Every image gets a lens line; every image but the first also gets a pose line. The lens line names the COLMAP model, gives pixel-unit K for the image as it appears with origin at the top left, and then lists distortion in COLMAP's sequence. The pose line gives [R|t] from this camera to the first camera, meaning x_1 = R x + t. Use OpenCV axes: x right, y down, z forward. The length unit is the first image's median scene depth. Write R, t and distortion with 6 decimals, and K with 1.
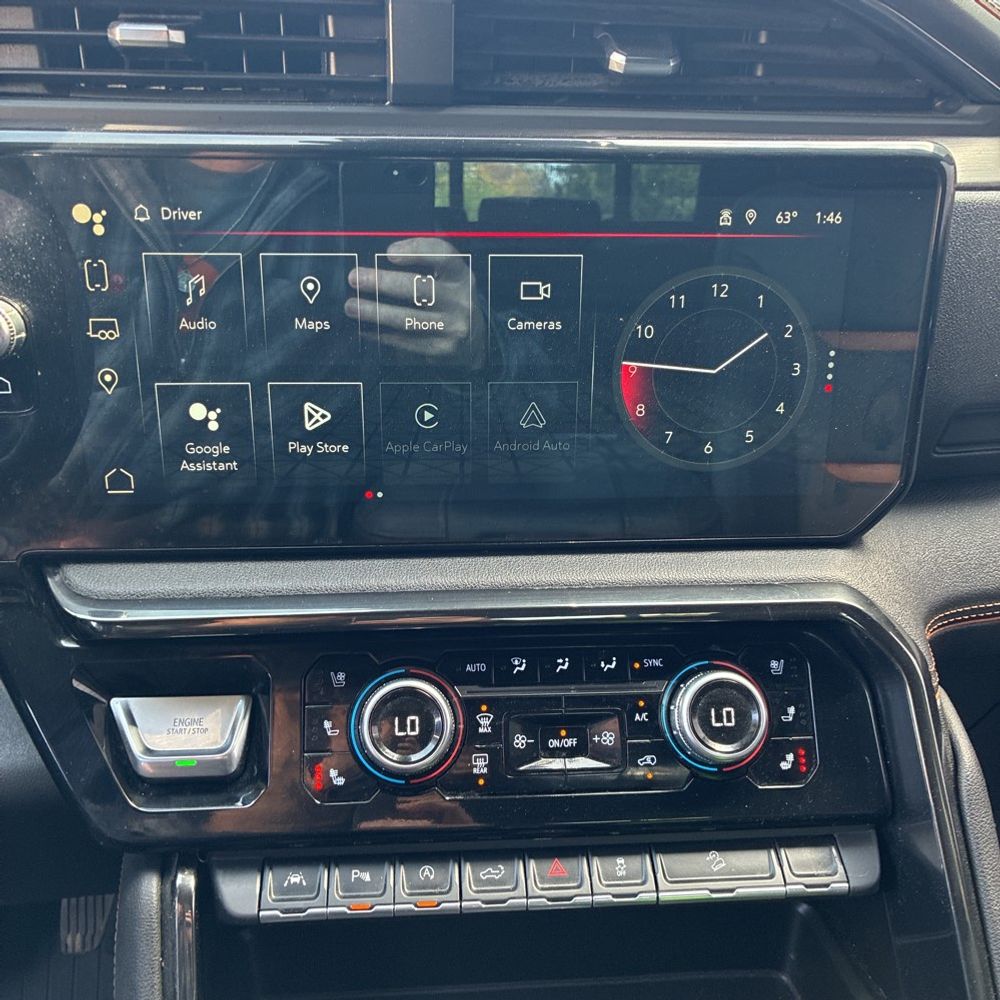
lens RADIAL K [[1041.5, 0, 499.6], [0, 1041.5, 500.0], [0, 0, 1]] dist [-0.019737, 0.000000]
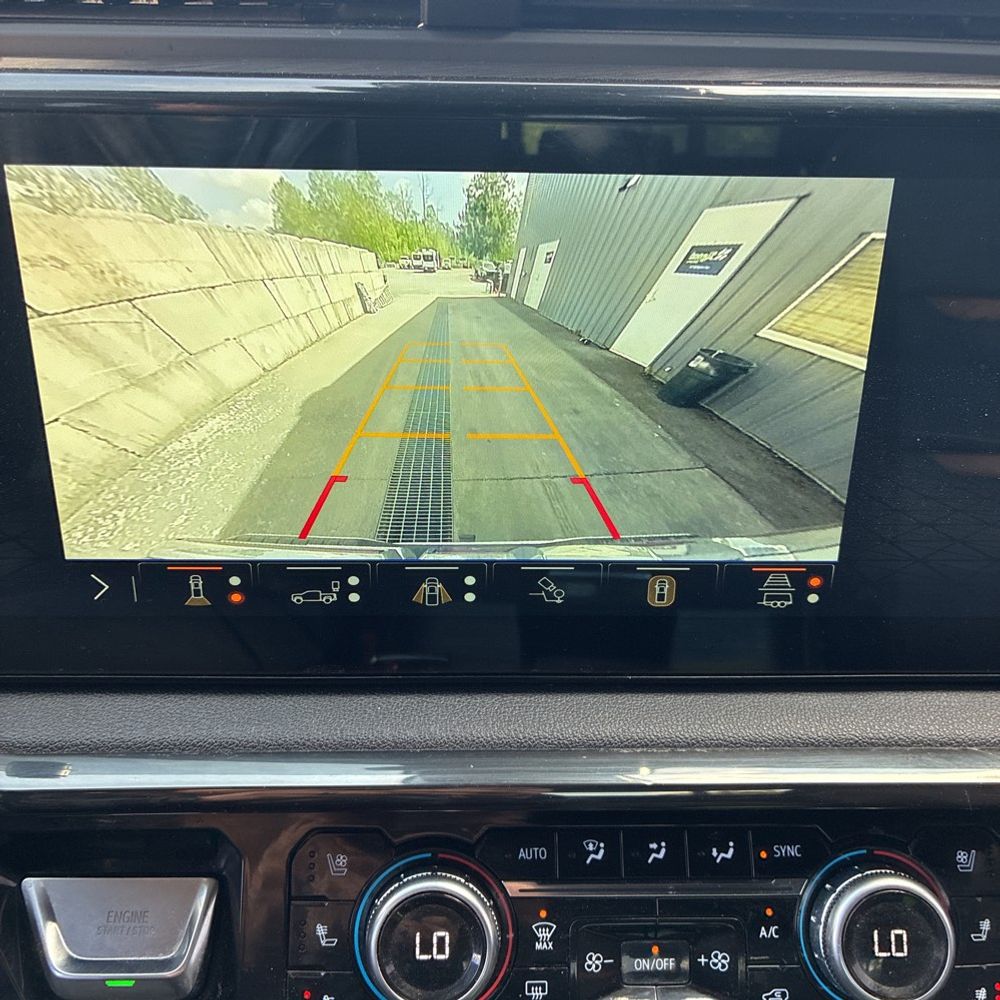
lens RADIAL K [[1041.5, 0, 500.6], [0, 1041.5, 500.2], [0, 0, 1]] dist [-0.019737, 0.000000]
pose [[0.998656, 0.021957, -0.046950, -0.016876], [-0.018878, 0.997704, 0.065045, -0.121569], [0.048271, -0.064071, 0.996777, 0.318110]]
